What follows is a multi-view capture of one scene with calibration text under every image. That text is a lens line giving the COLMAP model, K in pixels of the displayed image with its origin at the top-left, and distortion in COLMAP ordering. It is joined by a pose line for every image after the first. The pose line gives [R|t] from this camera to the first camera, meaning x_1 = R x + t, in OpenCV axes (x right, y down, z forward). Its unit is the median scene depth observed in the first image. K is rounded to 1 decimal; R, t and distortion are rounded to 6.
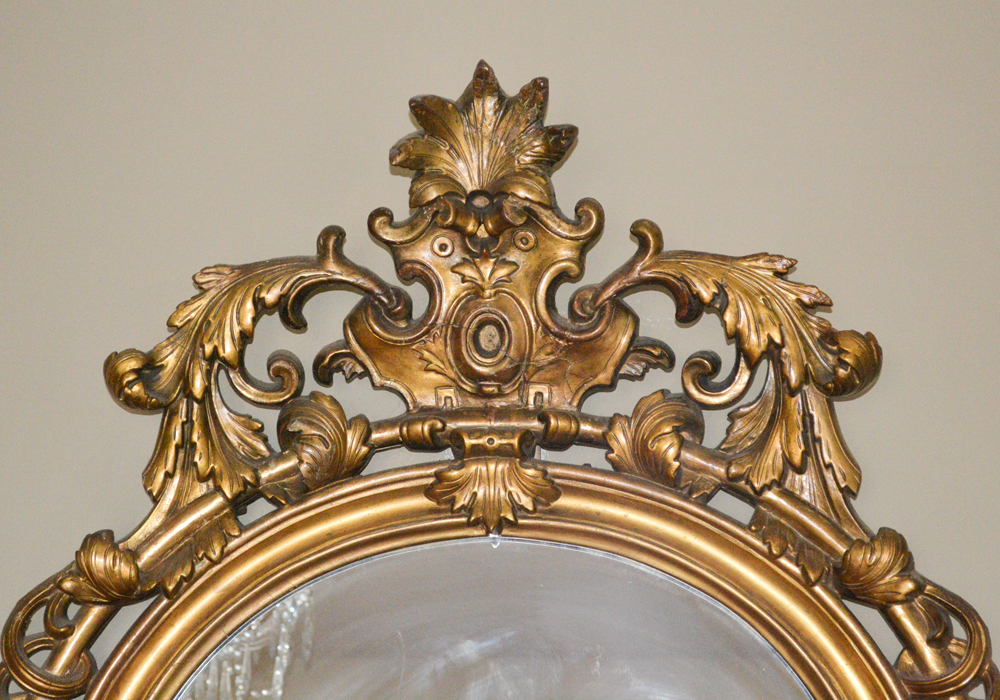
lens RADIAL K [[2297.7, 0, 500.0], [0, 2297.7, 350.0], [0, 0, 1]] dist [0.074439, -0.127731]
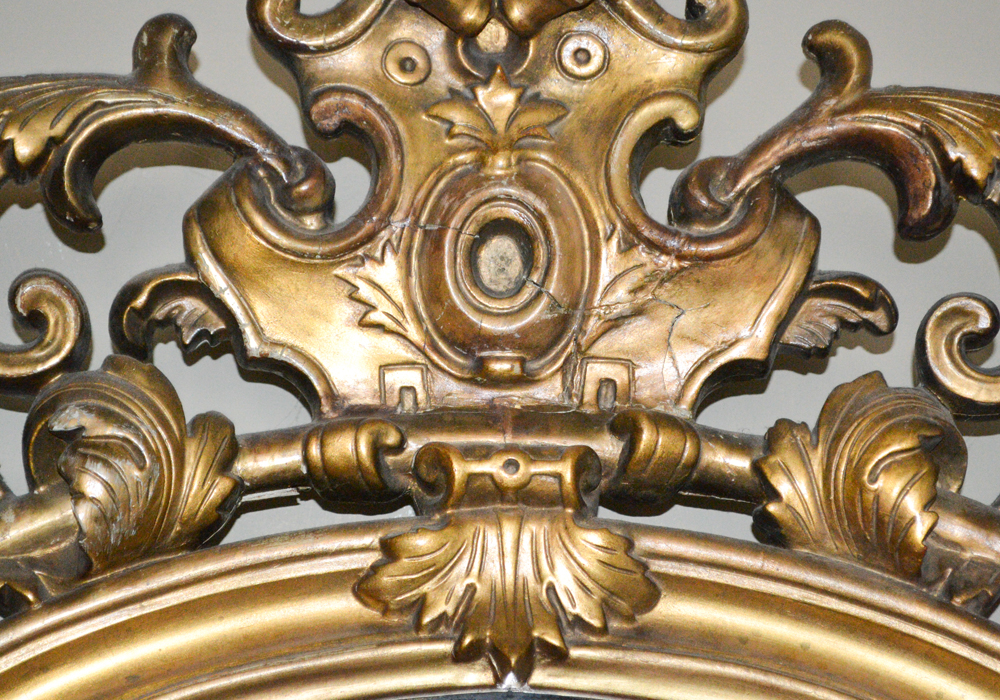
lens RADIAL K [[2386.4, 0, 500.0], [0, 2386.4, 350.0], [0, 0, 1]] dist [0.000727, 0.108837]
pose [[0.991494, 0.038938, 0.124189, -0.064088], [-0.009545, 0.973382, -0.228989, 0.122671], [-0.129800, 0.225856, 0.965475, 0.543834]]
